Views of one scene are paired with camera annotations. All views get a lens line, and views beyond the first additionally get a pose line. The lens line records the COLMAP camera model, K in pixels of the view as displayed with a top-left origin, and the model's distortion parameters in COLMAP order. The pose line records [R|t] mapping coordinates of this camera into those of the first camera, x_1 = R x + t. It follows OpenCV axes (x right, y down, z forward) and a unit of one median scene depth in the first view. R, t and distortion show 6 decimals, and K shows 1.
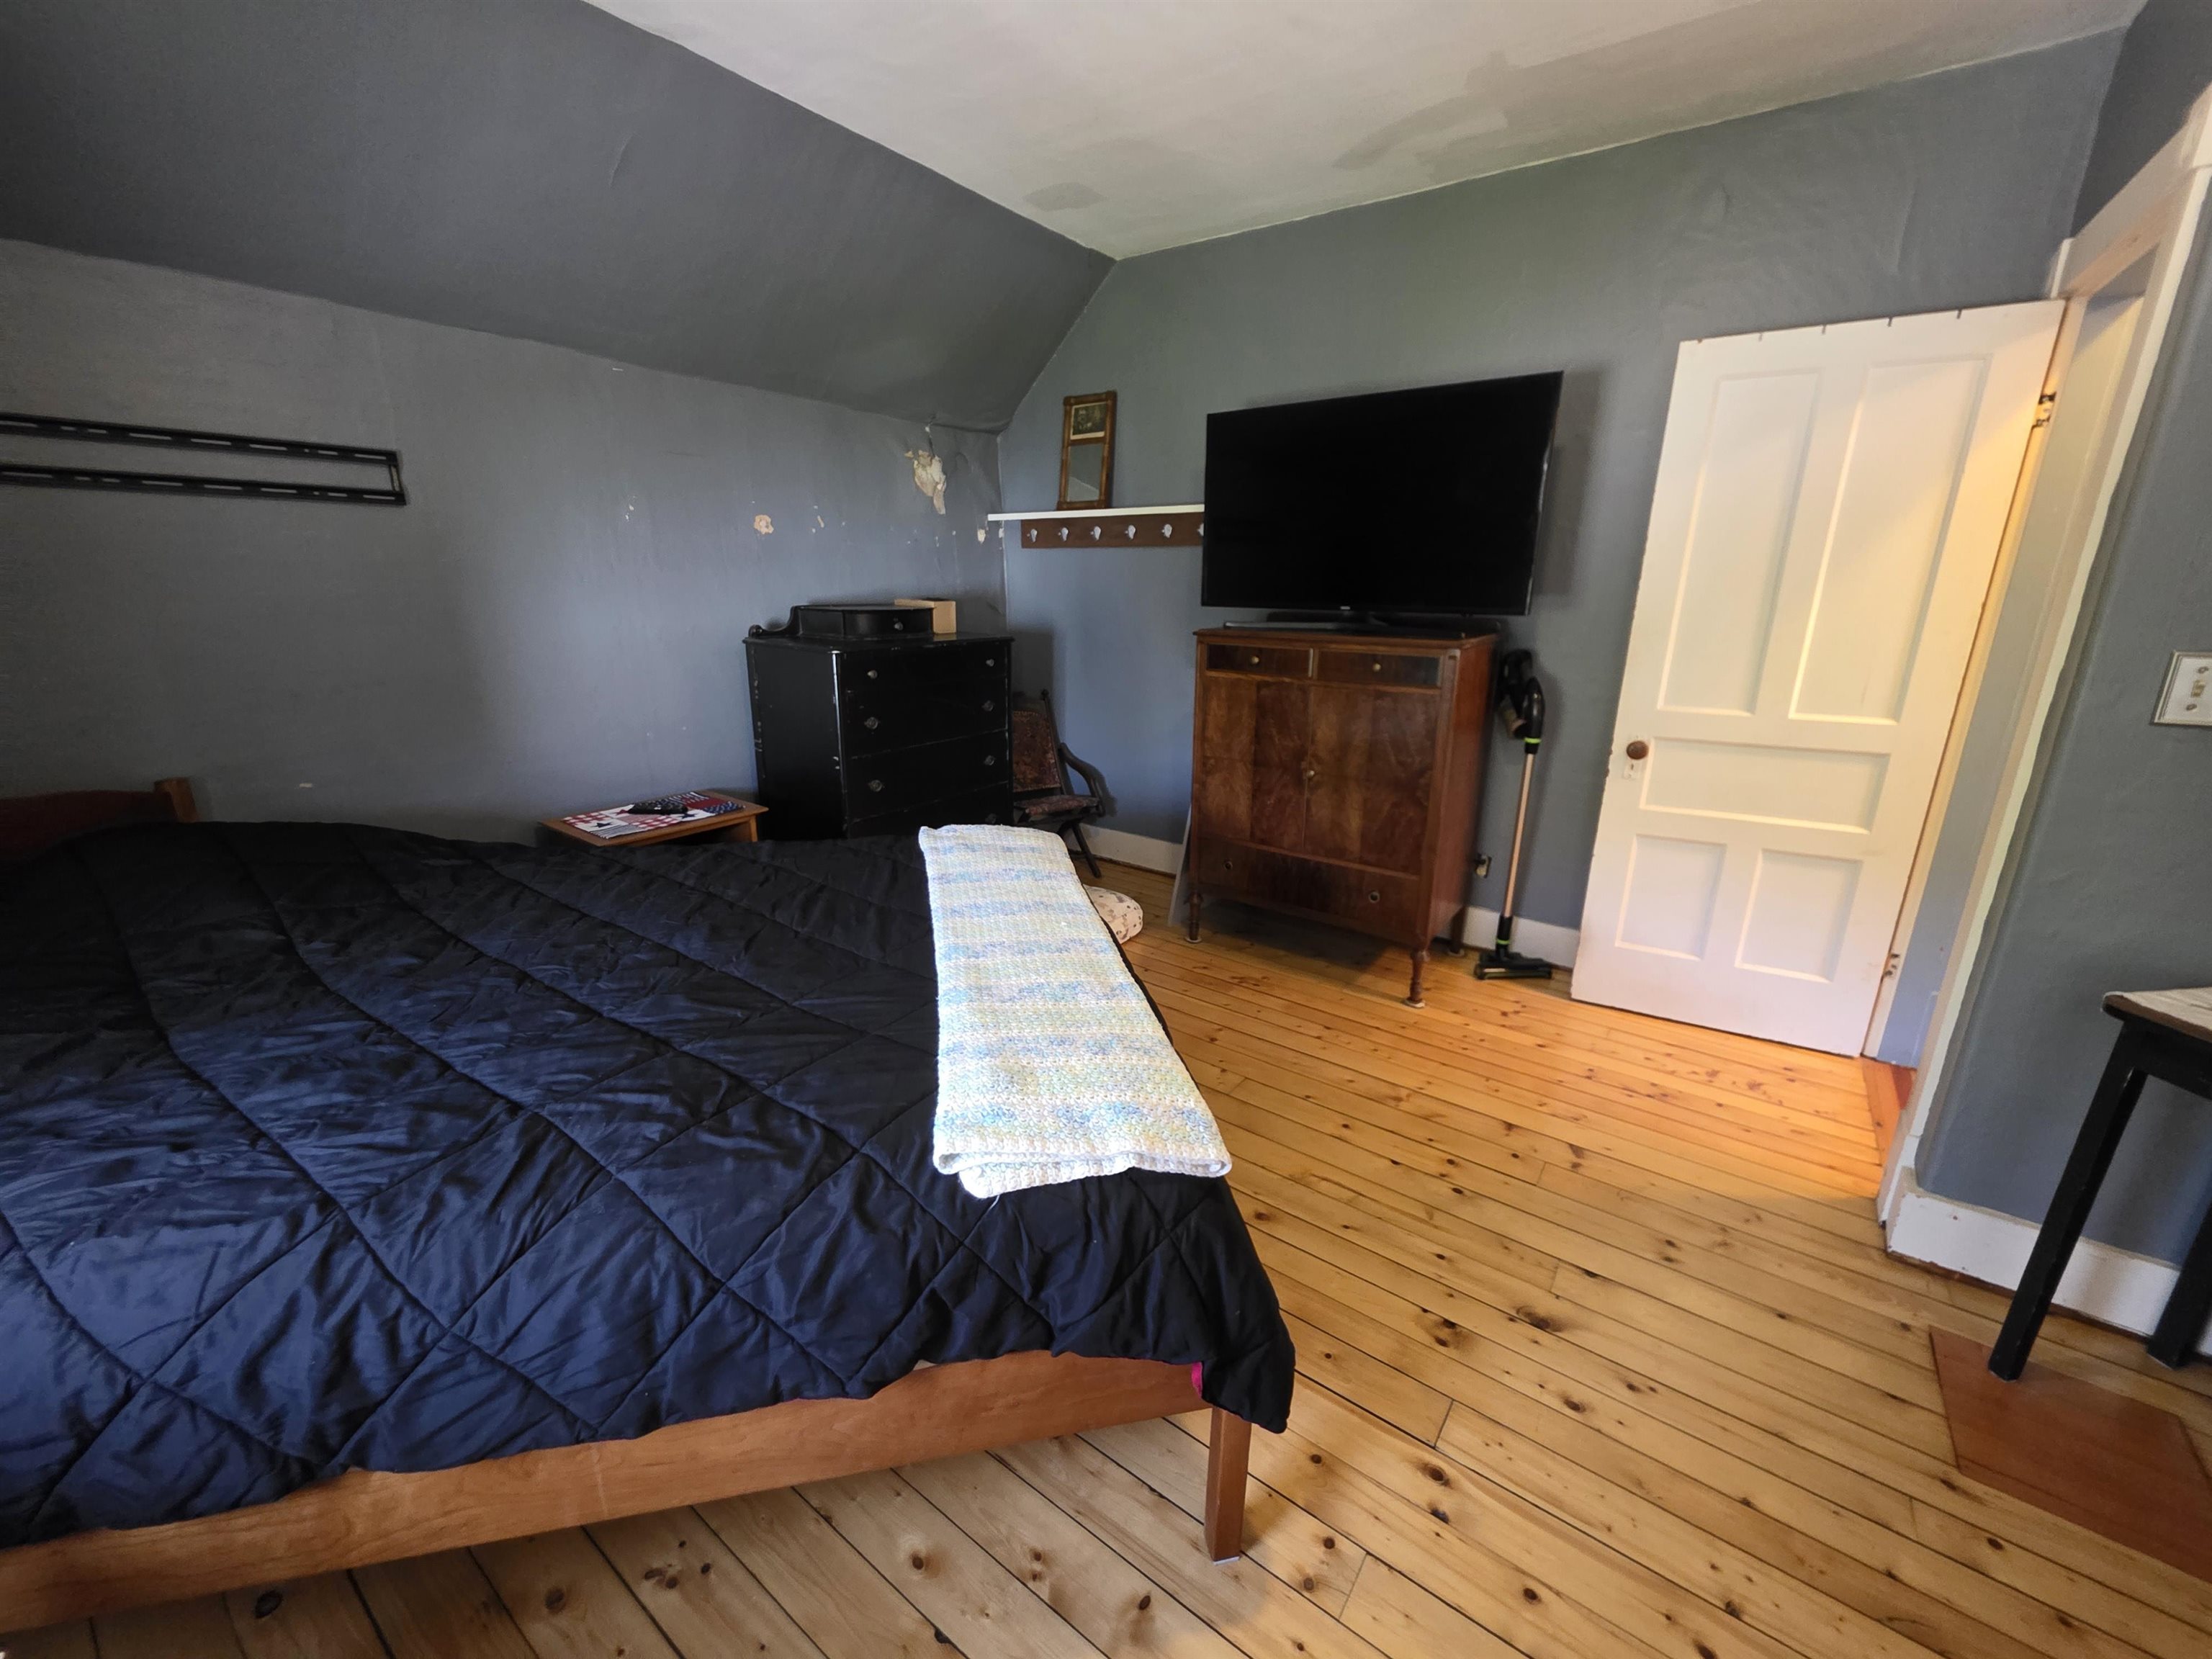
lens RADIAL K [[871.4, 0, 1103.0], [0, 871.4, 832.3], [0, 0, 1]] dist [0.009489, -0.006407]
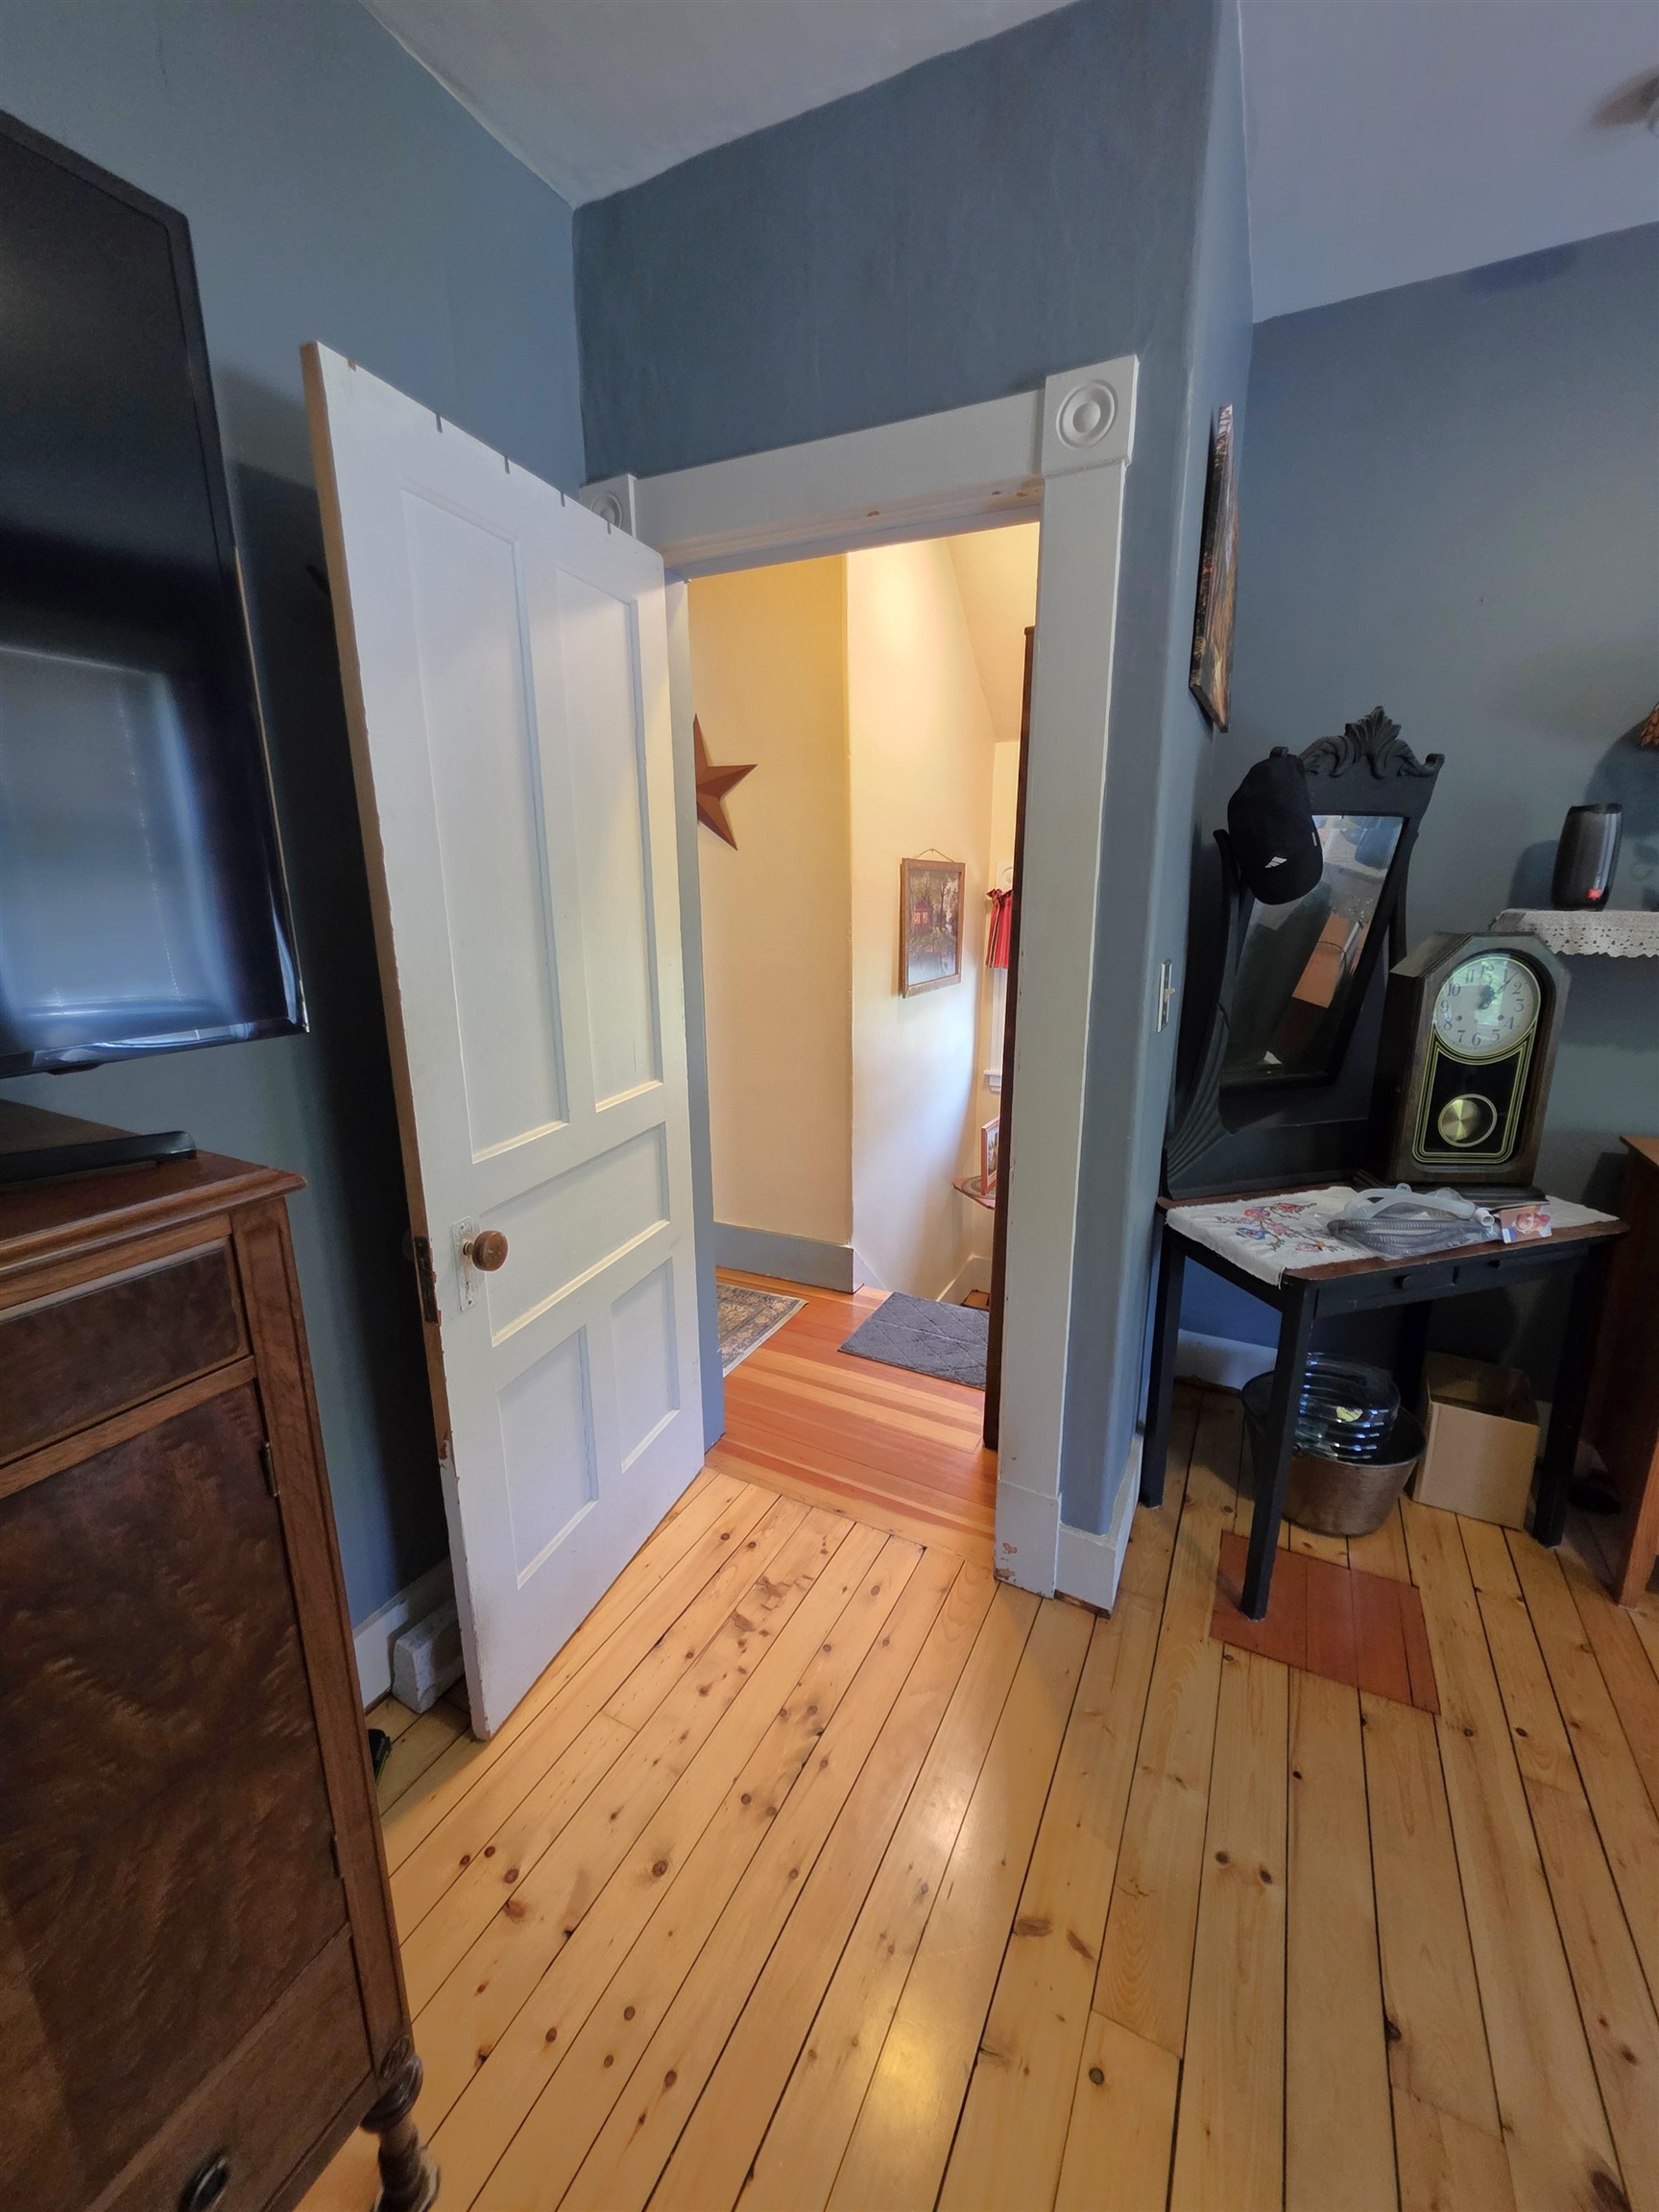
lens RADIAL K [[888.2, 0, 829.3], [0, 888.2, 1097.6], [0, 0, 1]] dist [0.003335, -0.000139]
pose [[-0.156105, -0.242047, 0.957624, 0.159749], [0.280964, 0.918579, 0.277979, -0.330207], [-0.946938, 0.312451, -0.075388, 1.064279]]
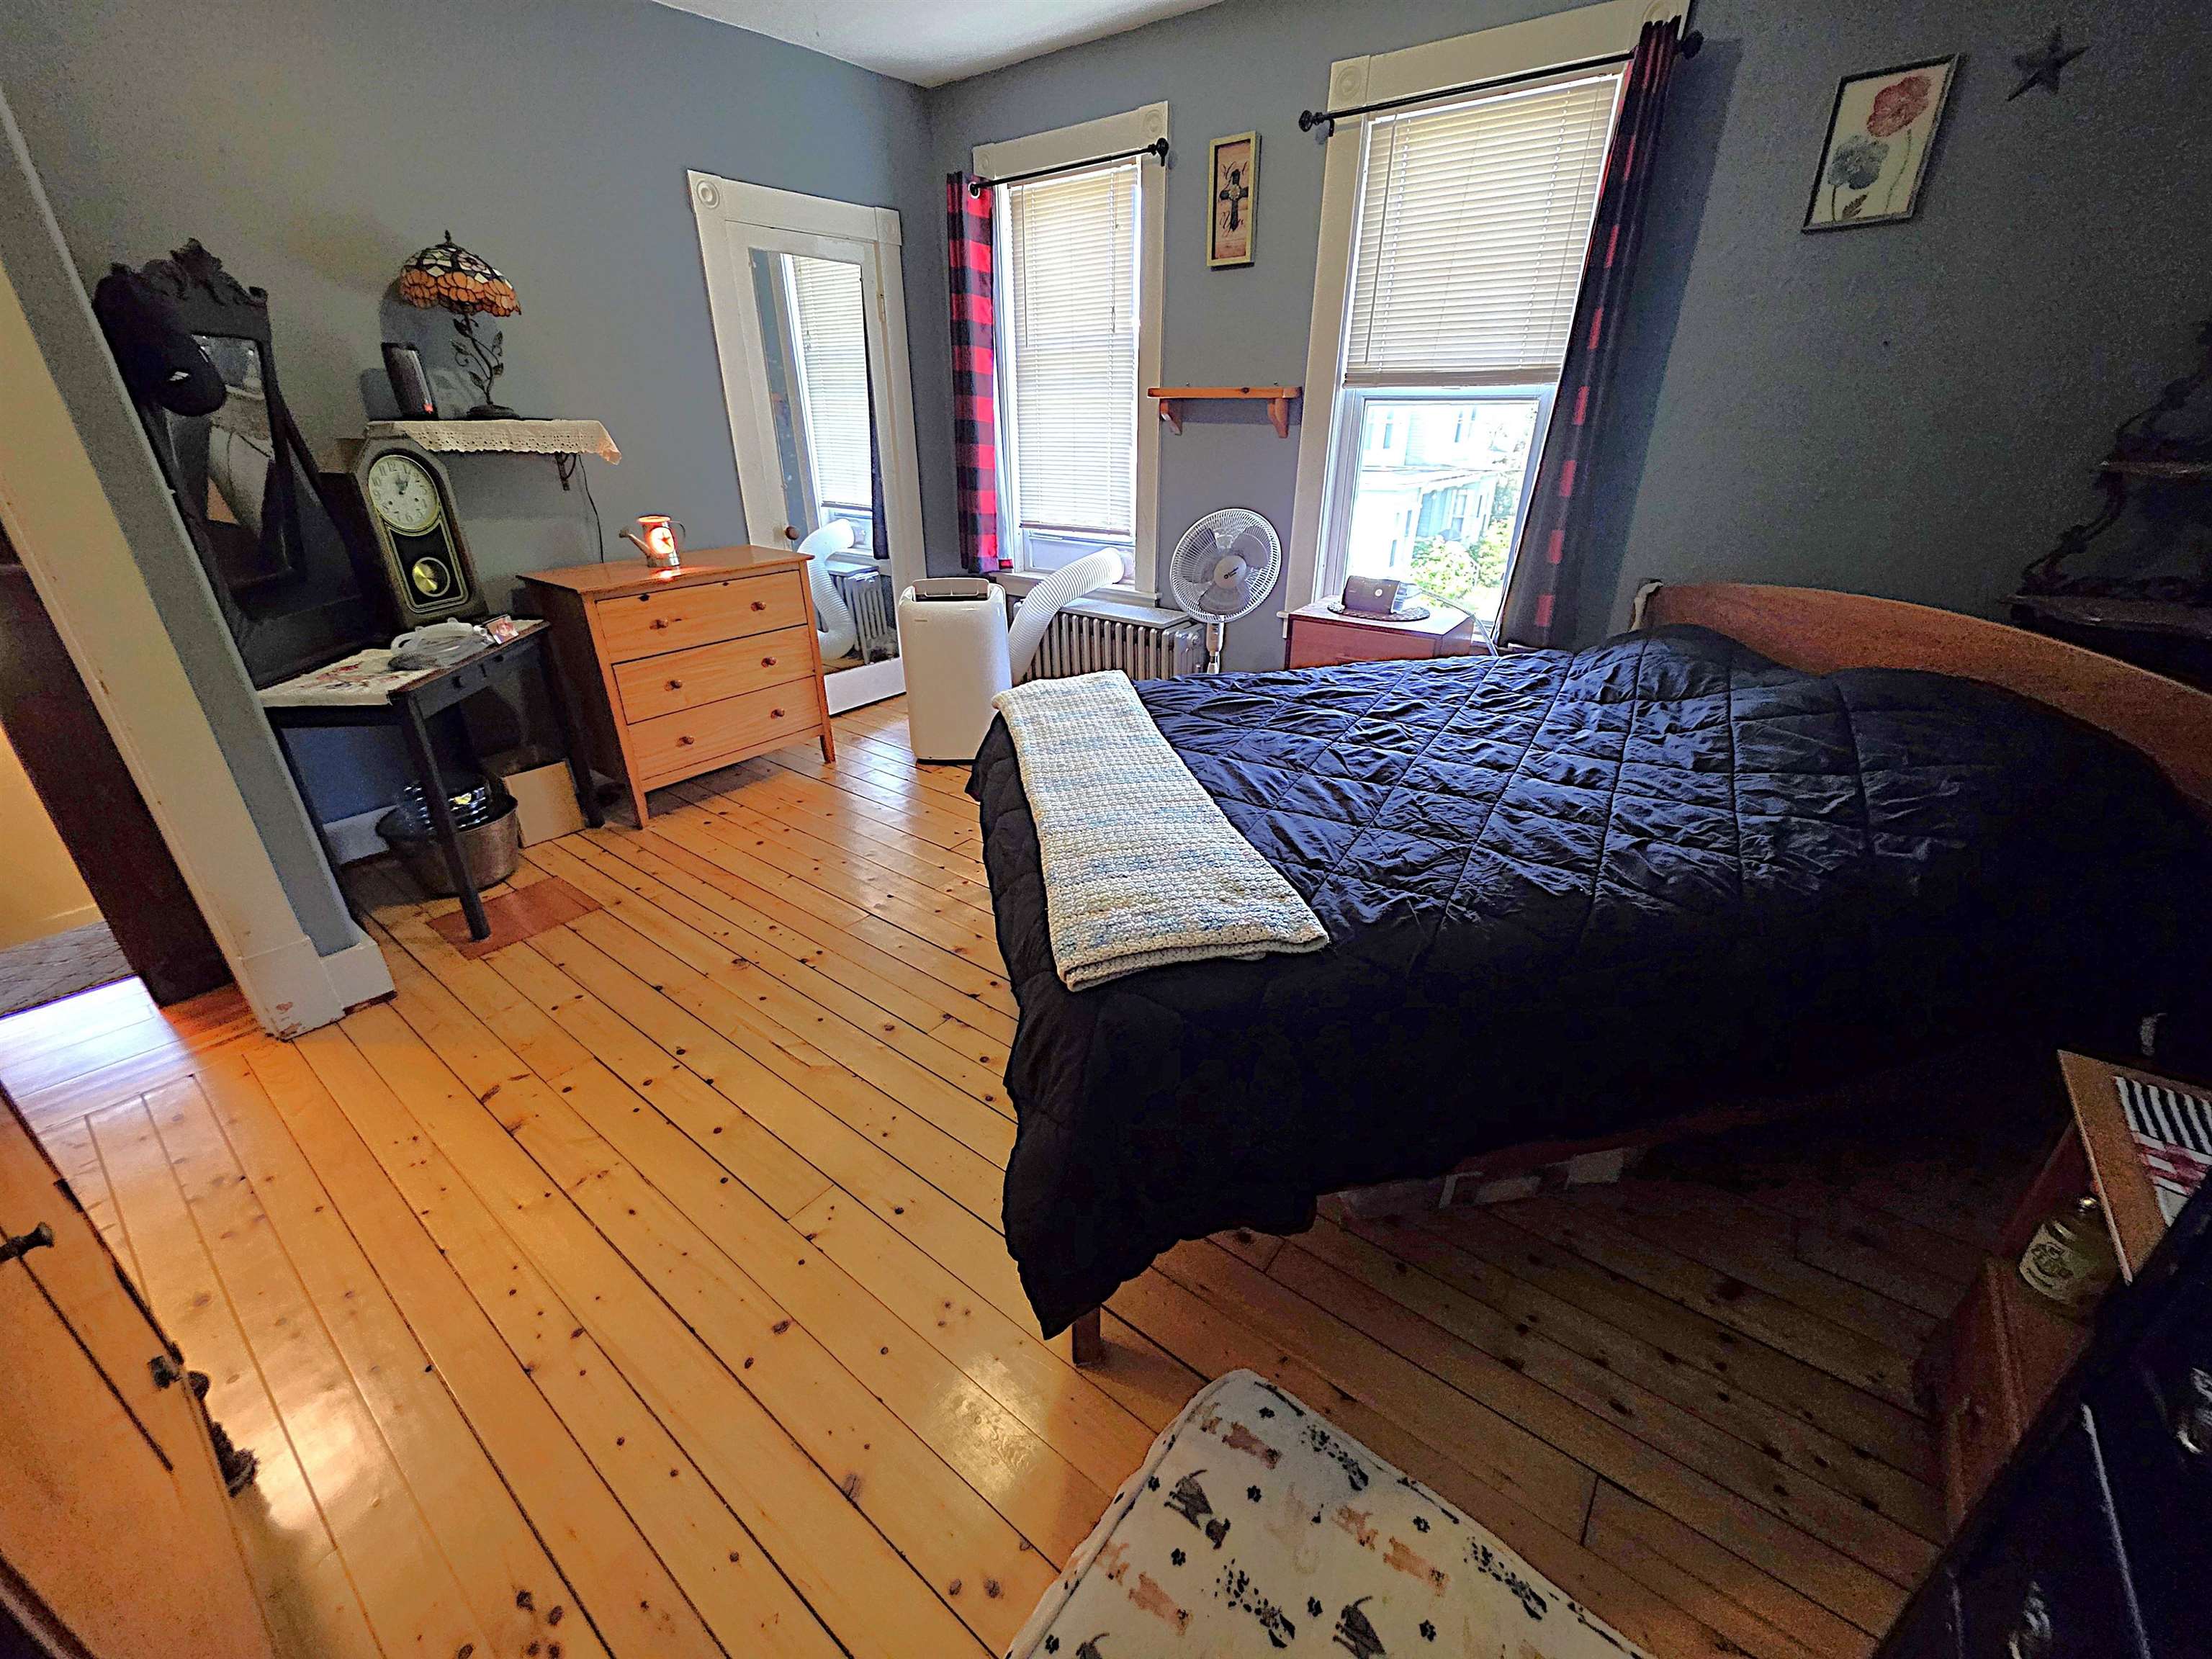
lens RADIAL K [[892.4, 0, 1110.1], [0, 892.4, 835.7], [0, 0, 1]] dist [0.002154, -0.000297]
pose [[-0.999517, -0.021257, 0.022674, -0.110057], [-0.000798, 0.746843, 0.665000, -0.463167], [-0.031070, 0.664661, -0.746499, 1.581817]]
